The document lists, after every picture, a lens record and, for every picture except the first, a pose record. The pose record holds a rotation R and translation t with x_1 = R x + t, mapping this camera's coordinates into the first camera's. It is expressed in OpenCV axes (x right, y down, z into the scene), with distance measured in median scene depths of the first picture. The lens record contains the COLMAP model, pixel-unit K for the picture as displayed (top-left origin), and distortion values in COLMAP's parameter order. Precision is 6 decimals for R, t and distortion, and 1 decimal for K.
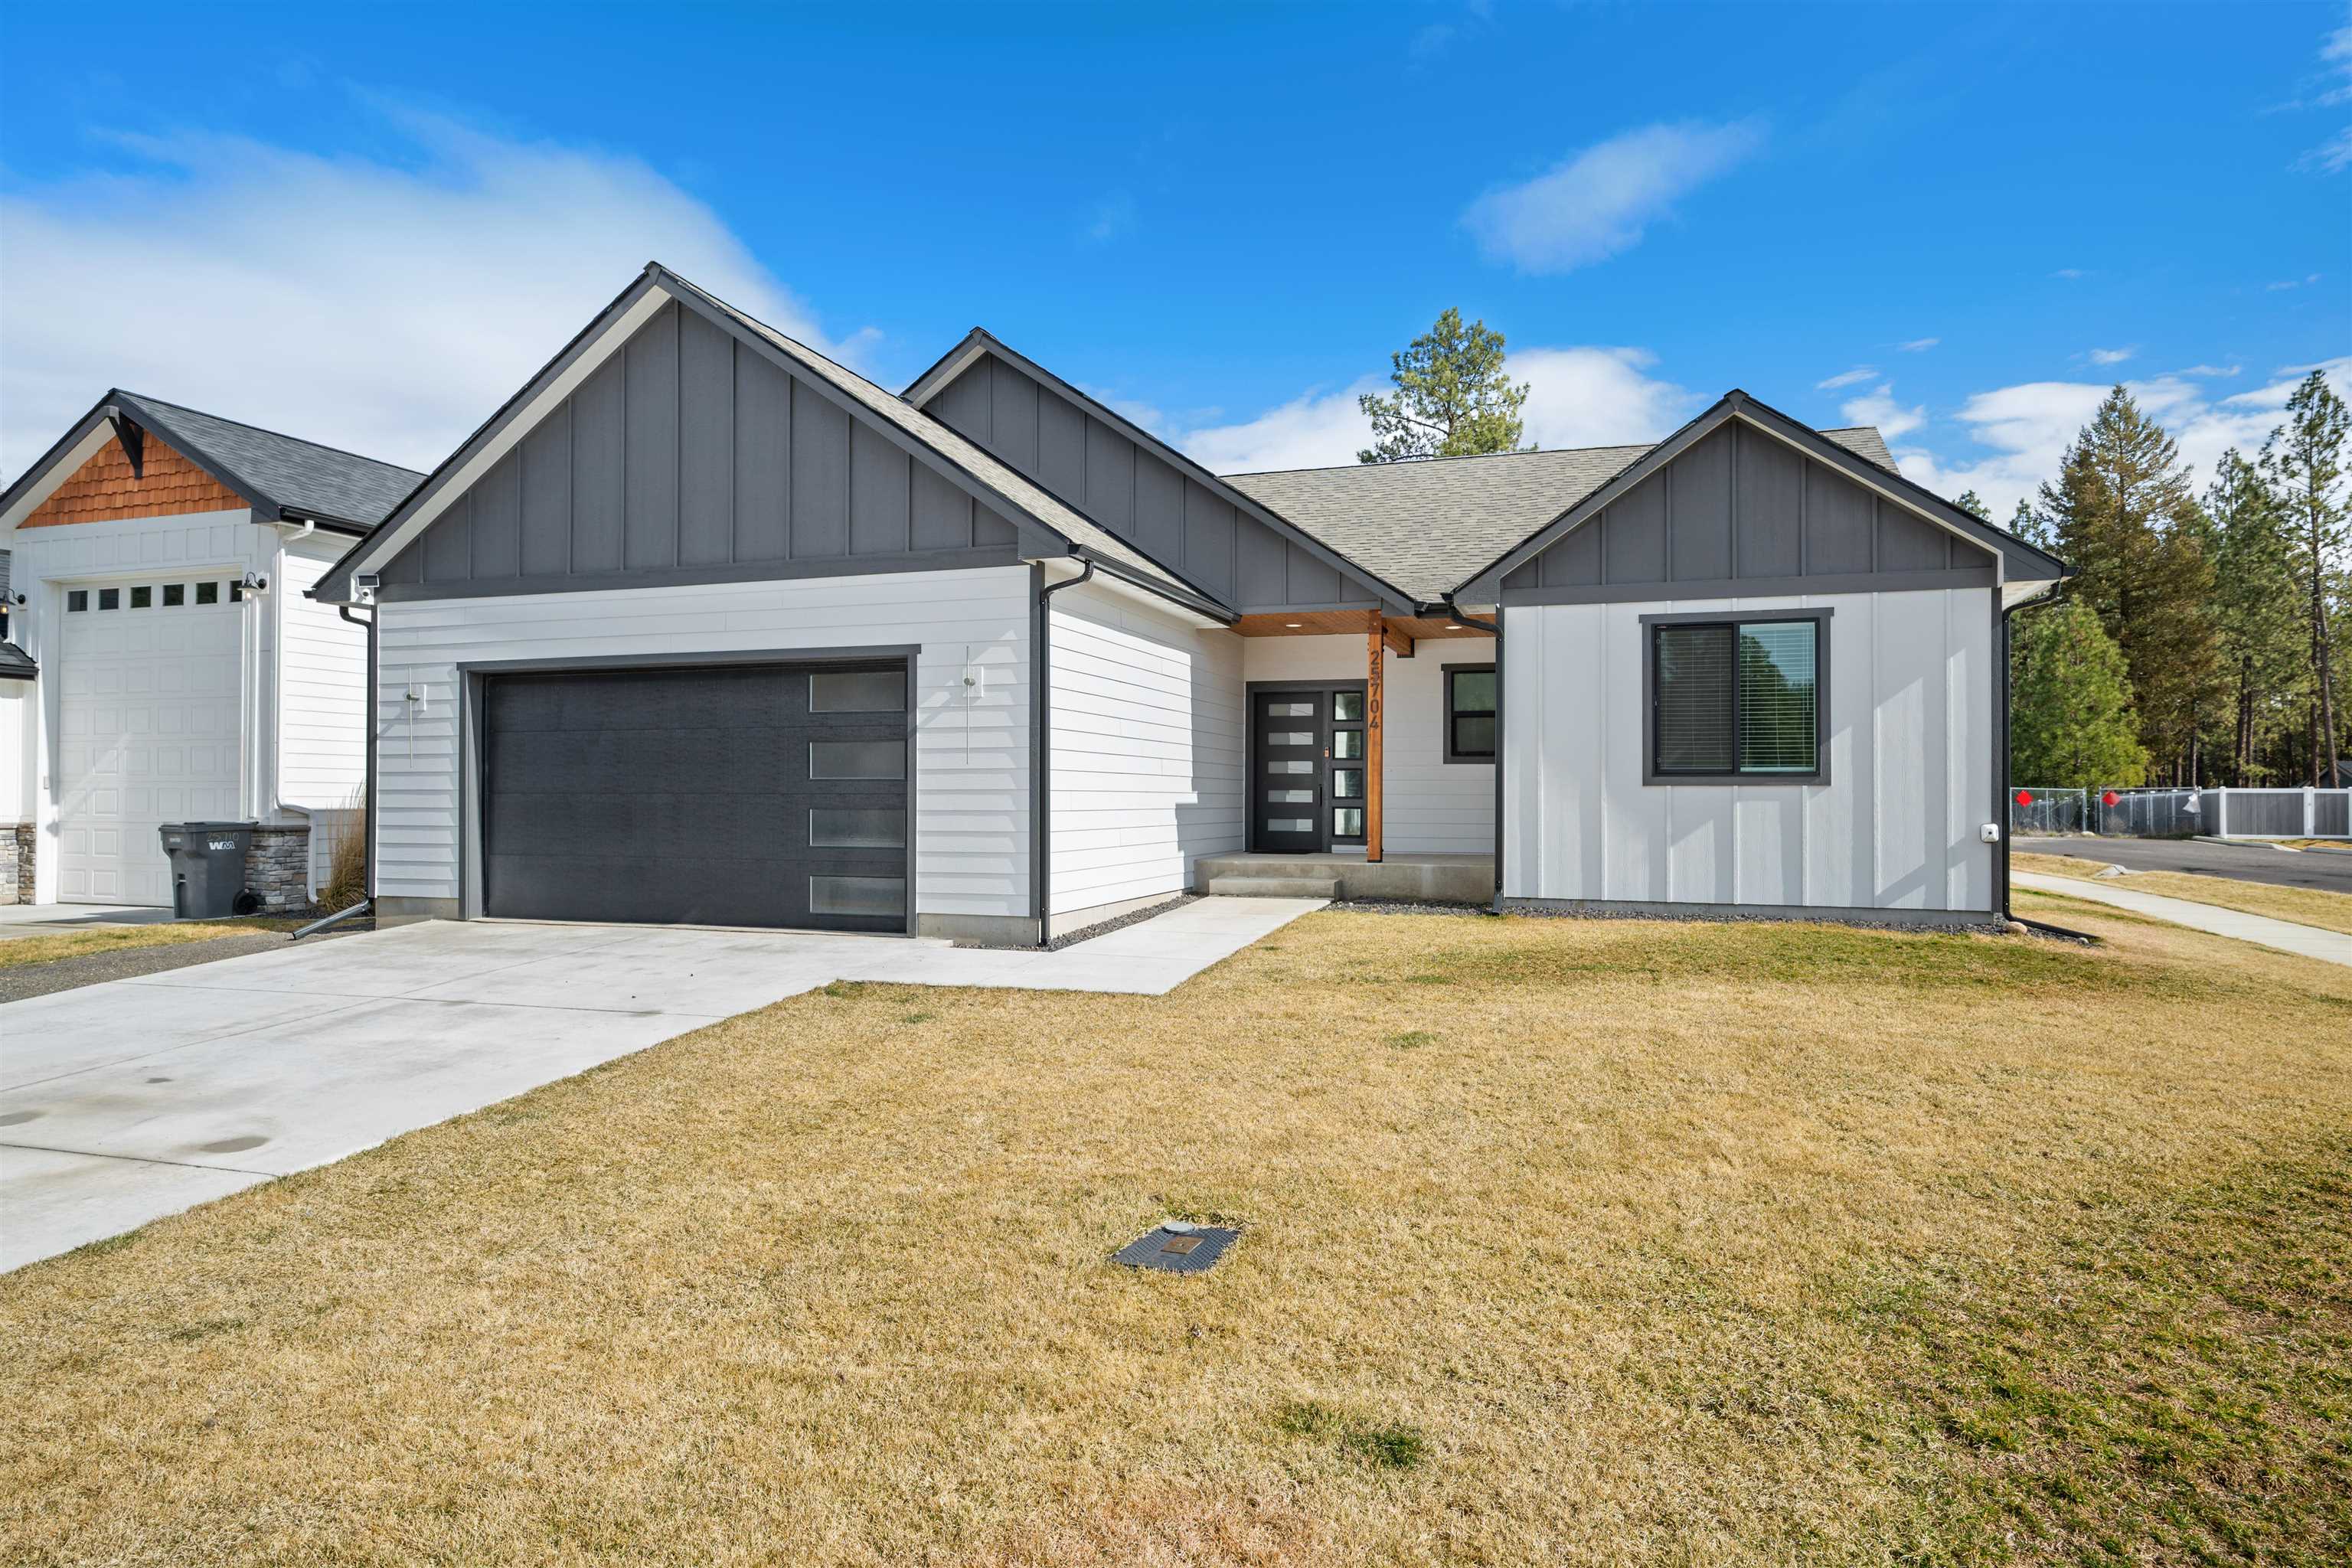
lens RADIAL K [[1363.1, 0, 1184.3], [0, 1363.1, 791.4], [0, 0, 1]] dist [-0.003316, -0.000035]
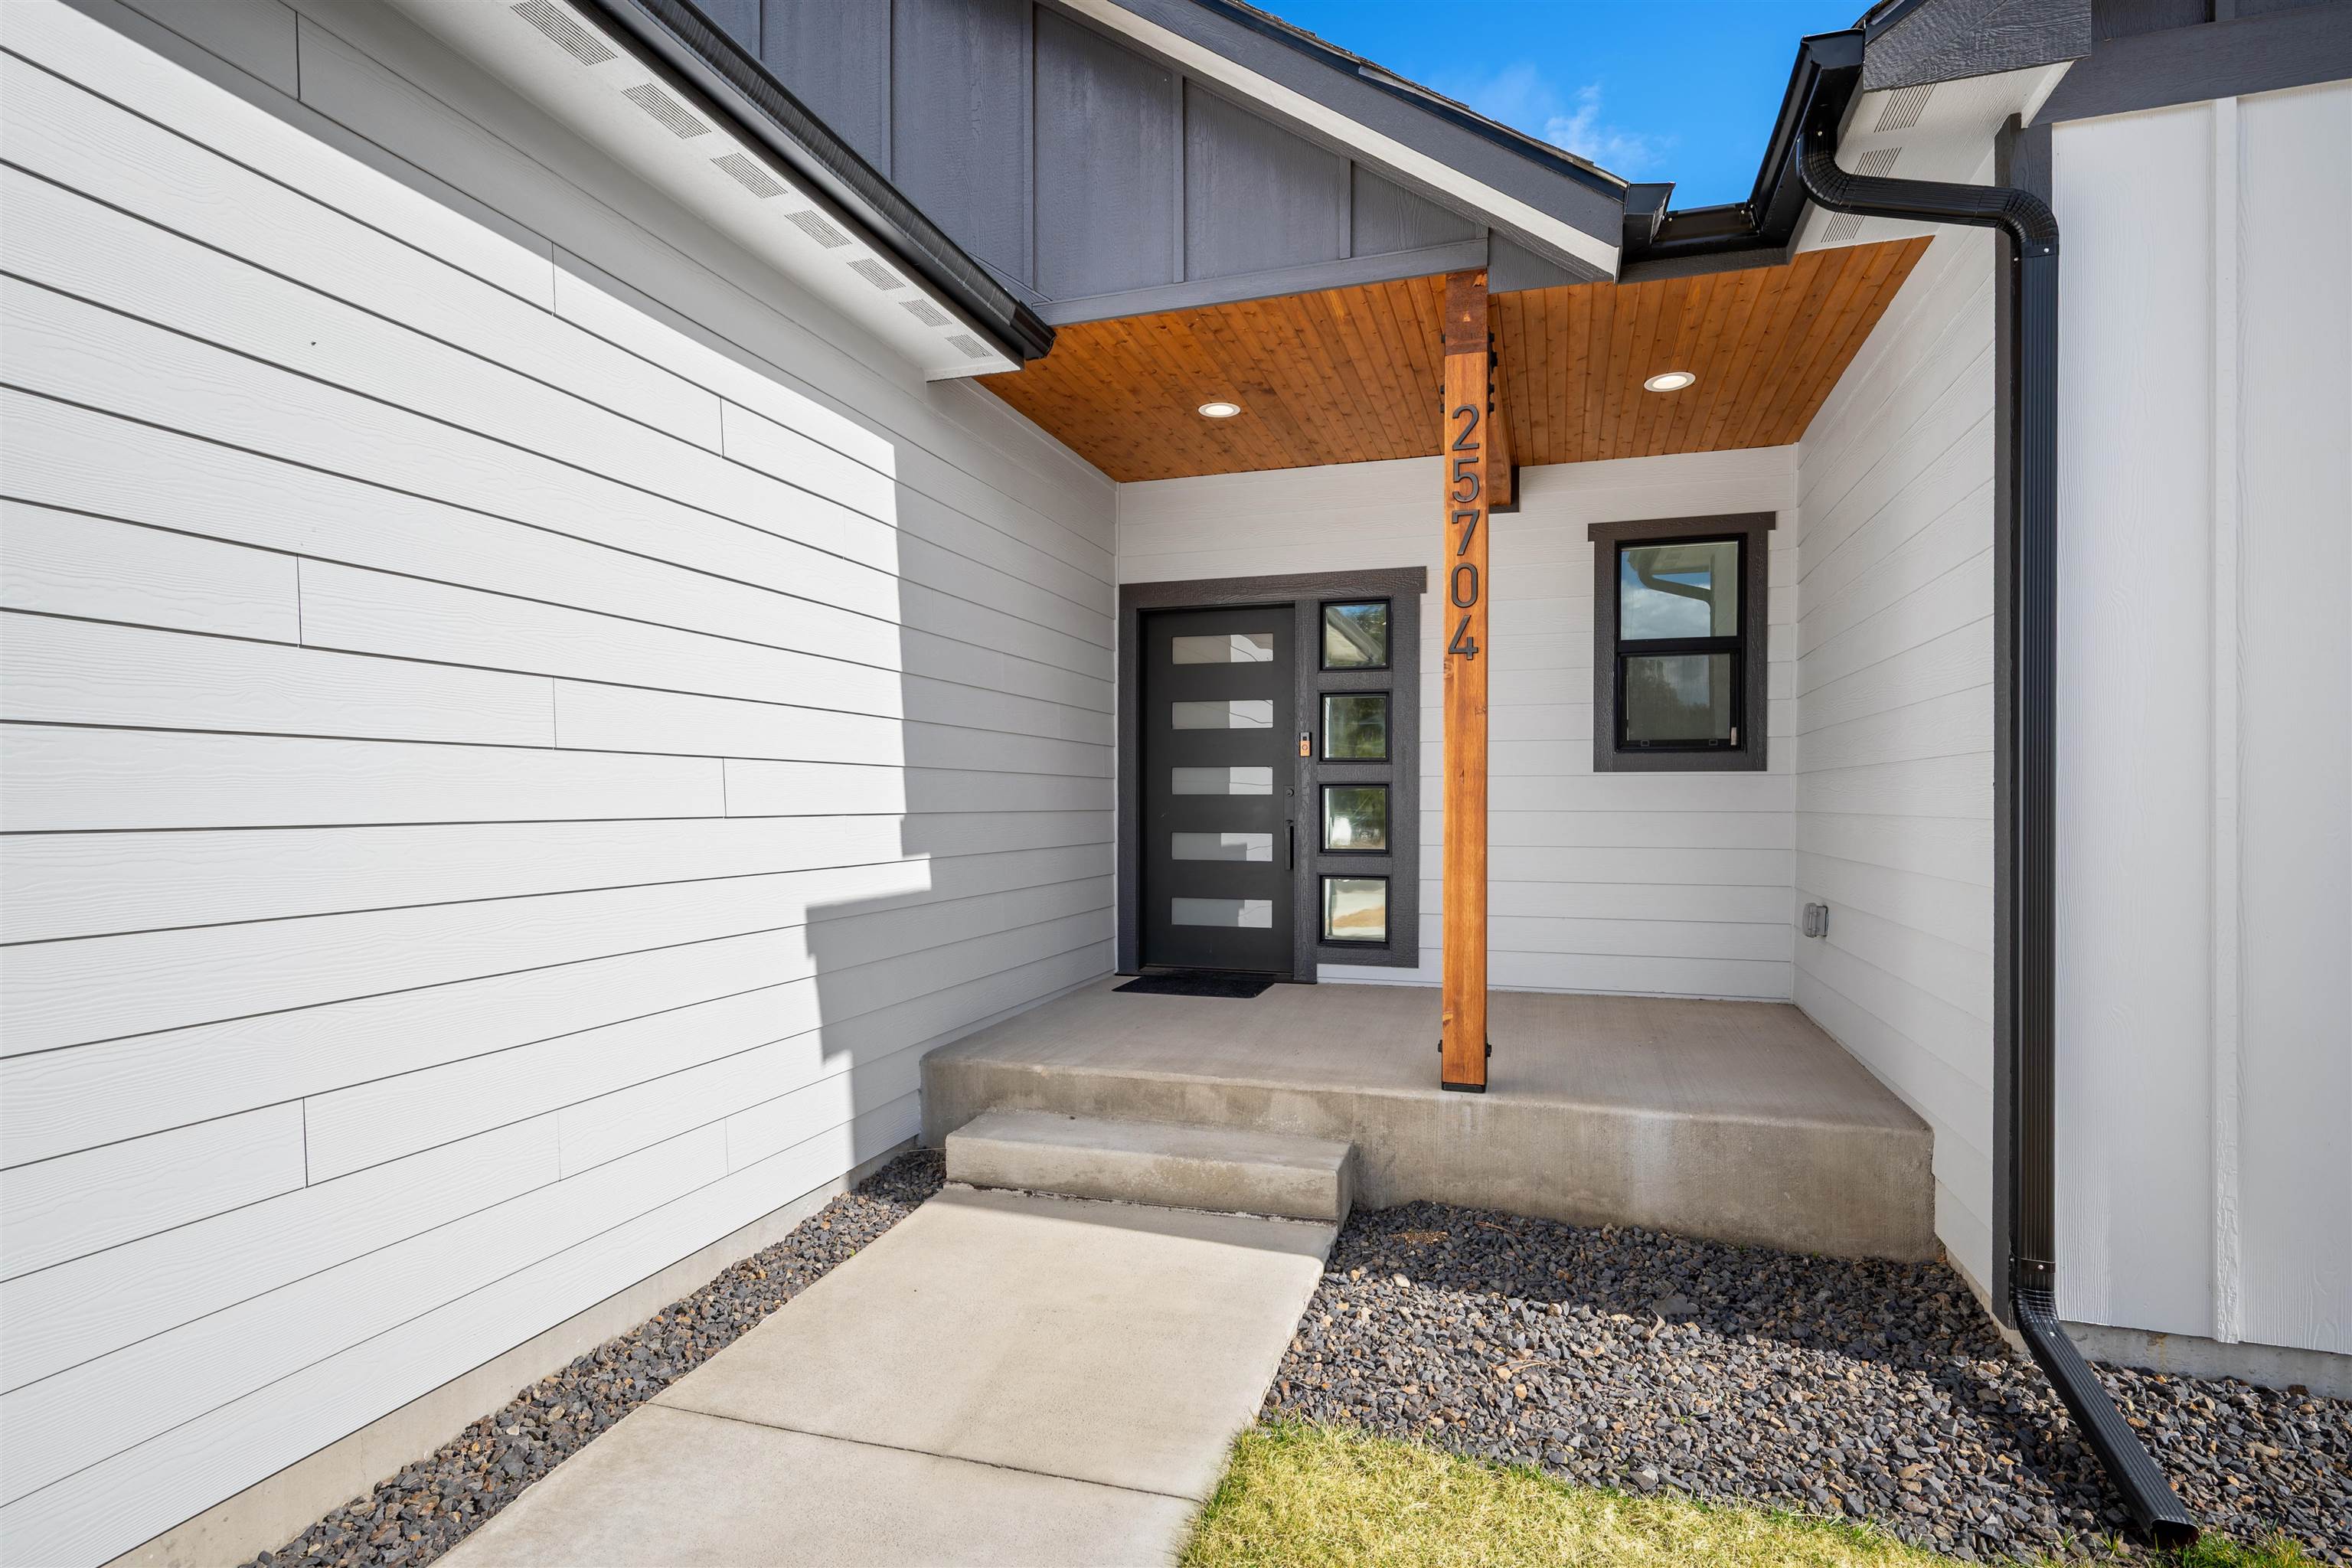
lens RADIAL K [[1147.8, 0, 1183.8], [0, 1147.8, 802.1], [0, 0, 1]] dist [-0.000392, 0.000075]
pose [[0.999990, -0.003718, 0.002541, 0.072233], [0.003703, 0.999974, 0.006115, -0.014736], [-0.002564, -0.006106, 0.999978, 0.710514]]
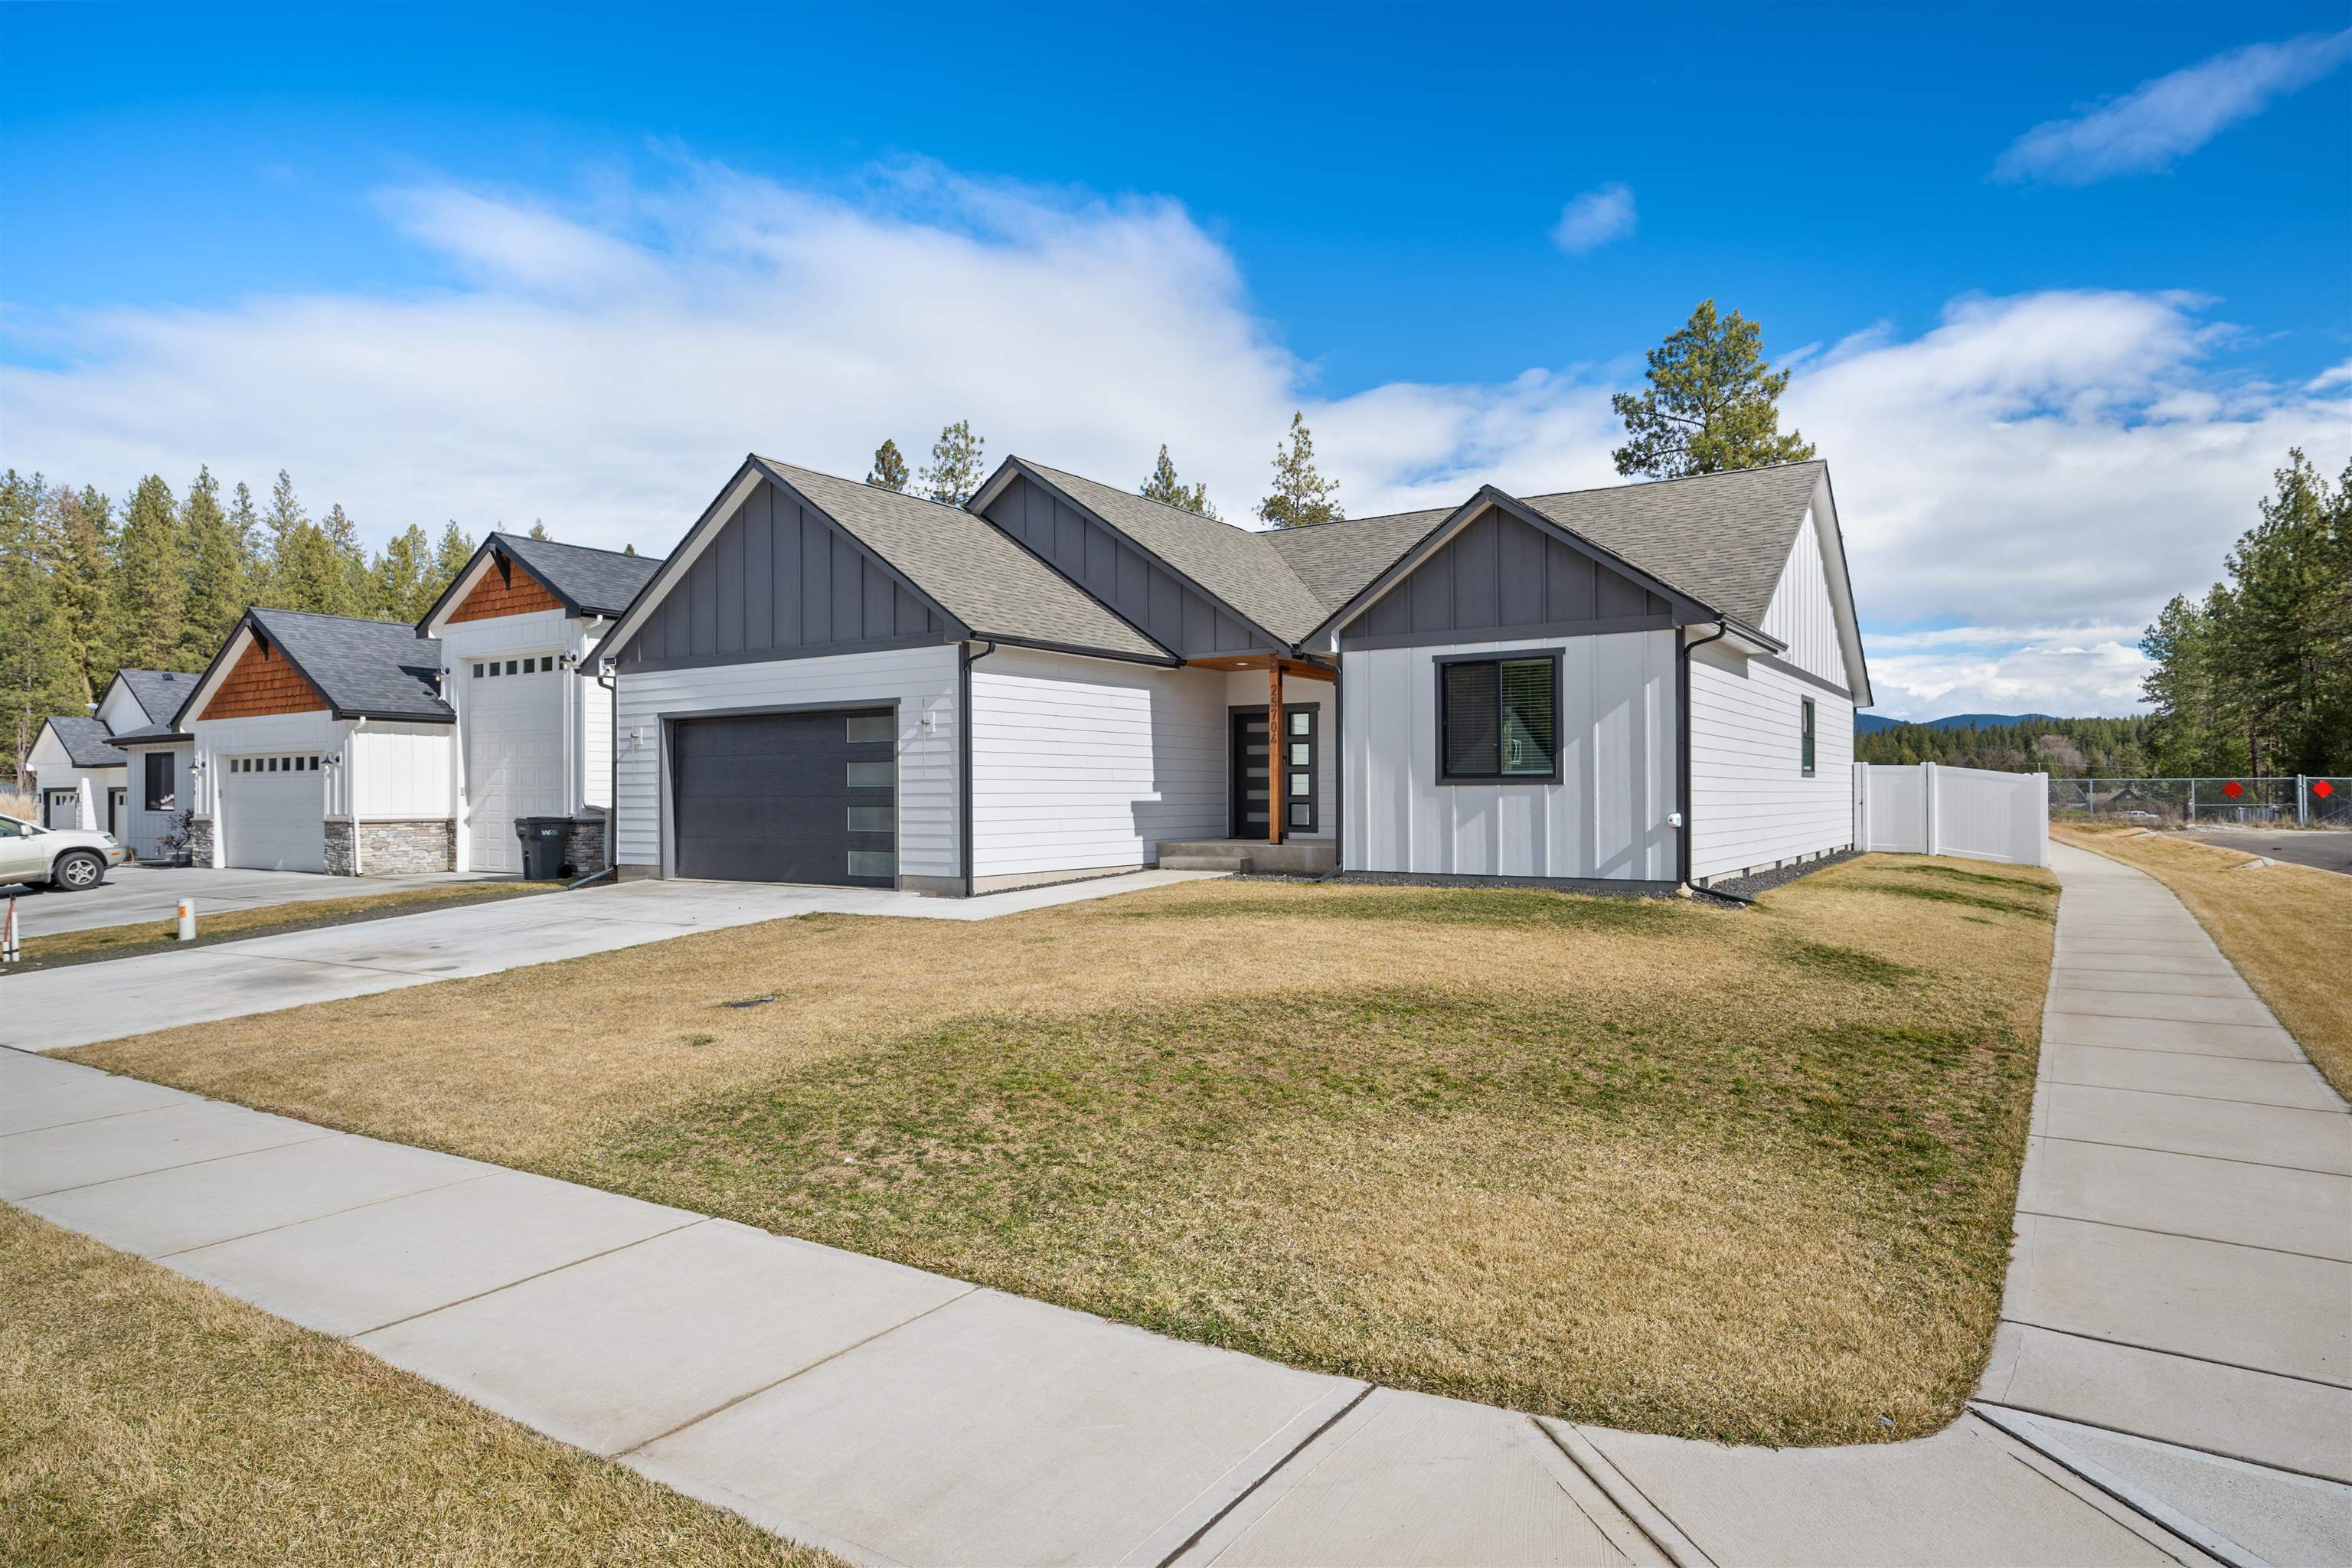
lens RADIAL K [[1363.1, 0, 1172.8], [0, 1363.1, 779.0], [0, 0, 1]] dist [-0.003316, -0.000035]
pose [[0.964256, -0.010225, -0.264776, 0.375485], [0.008401, 0.999933, -0.008020, -0.001718], [0.264841, 0.005509, 0.964276, -0.287801]]
